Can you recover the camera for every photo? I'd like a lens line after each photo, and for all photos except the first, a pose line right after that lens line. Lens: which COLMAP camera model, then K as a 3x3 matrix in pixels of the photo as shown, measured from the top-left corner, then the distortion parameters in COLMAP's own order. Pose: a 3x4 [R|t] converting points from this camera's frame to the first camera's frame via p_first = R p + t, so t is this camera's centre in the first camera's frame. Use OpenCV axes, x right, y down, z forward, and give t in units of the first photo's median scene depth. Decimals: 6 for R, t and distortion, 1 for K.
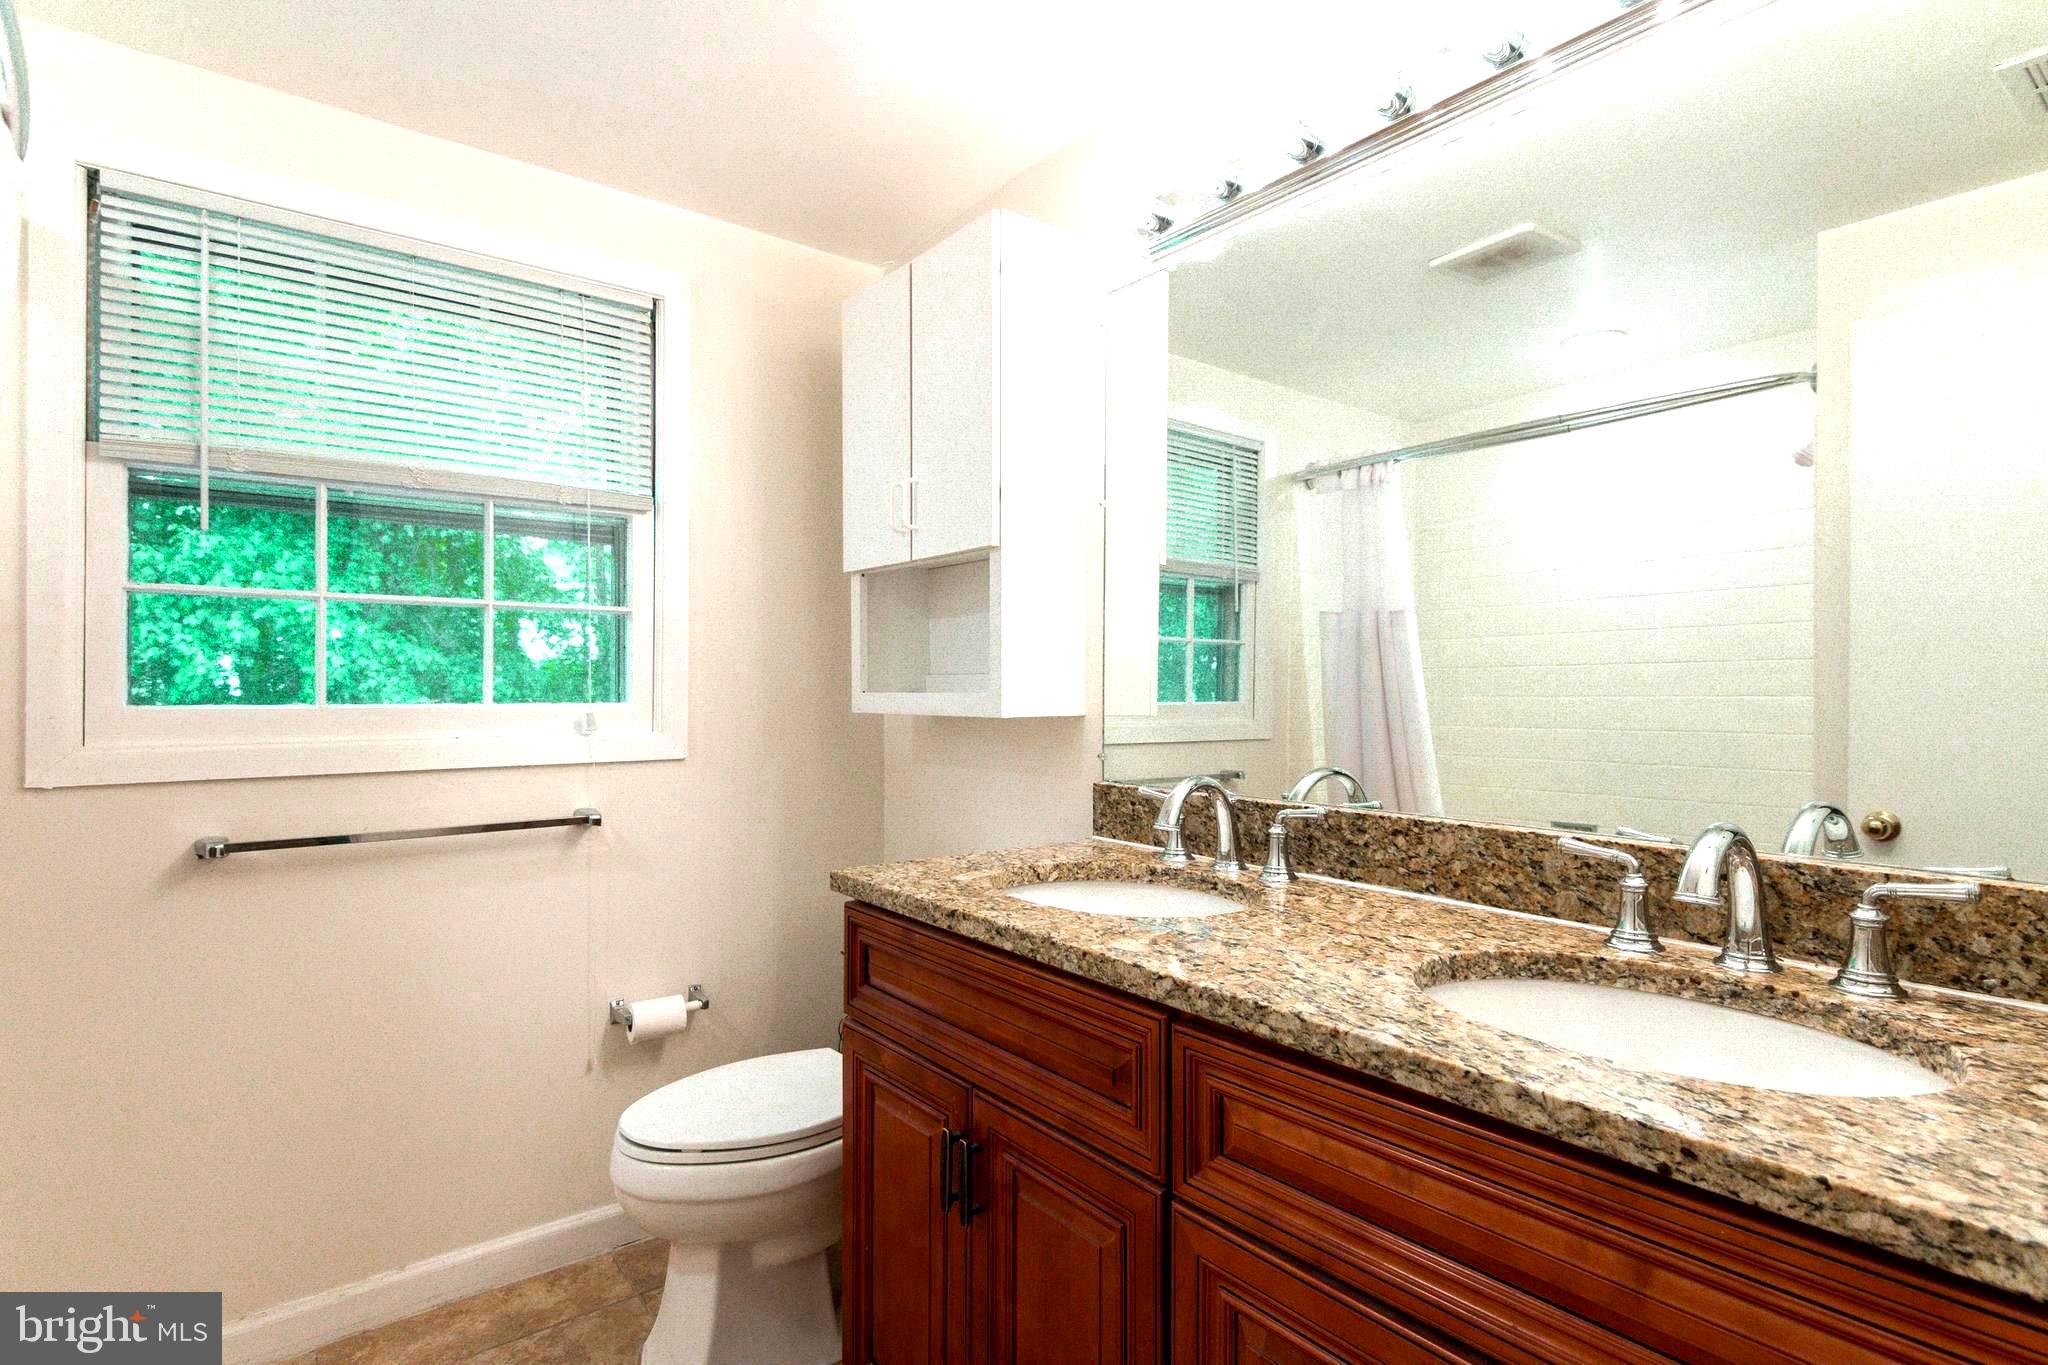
lens RADIAL K [[1032.8, 0, 1007.8], [0, 1032.8, 684.3], [0, 0, 1]] dist [0.015159, -0.010439]
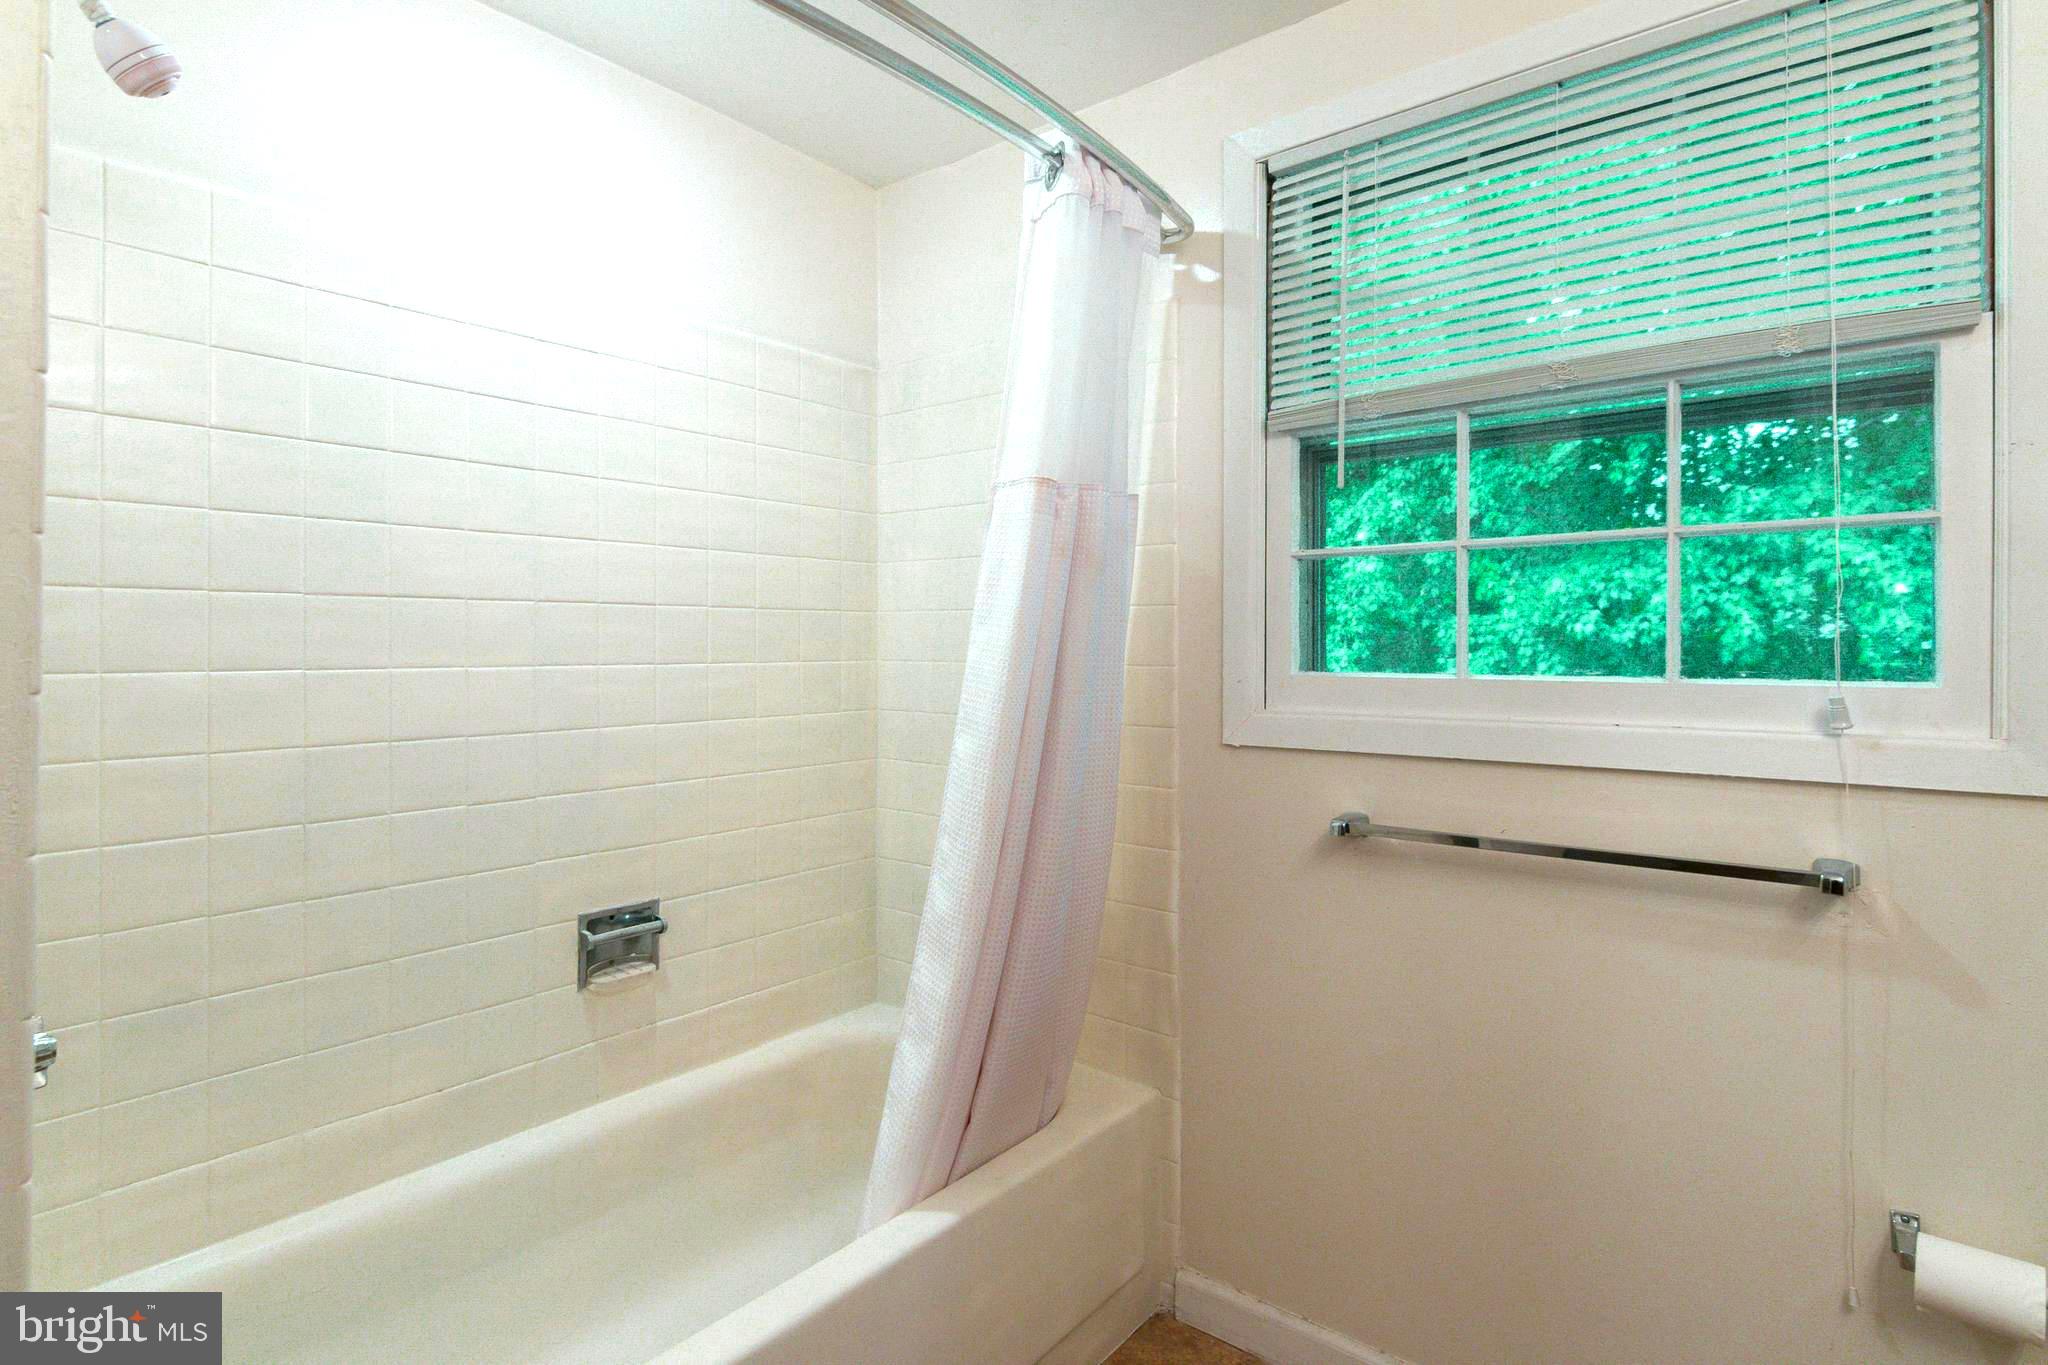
lens RADIAL K [[1032.8, 0, 1010.1], [0, 1032.8, 642.2], [0, 0, 1]] dist [0.015159, -0.010439]
pose [[0.207294, -0.003453, -0.978273, 0.073309], [0.003240, 0.999991, -0.002843, -0.004762], [0.978273, -0.002580, 0.207304, 0.410953]]
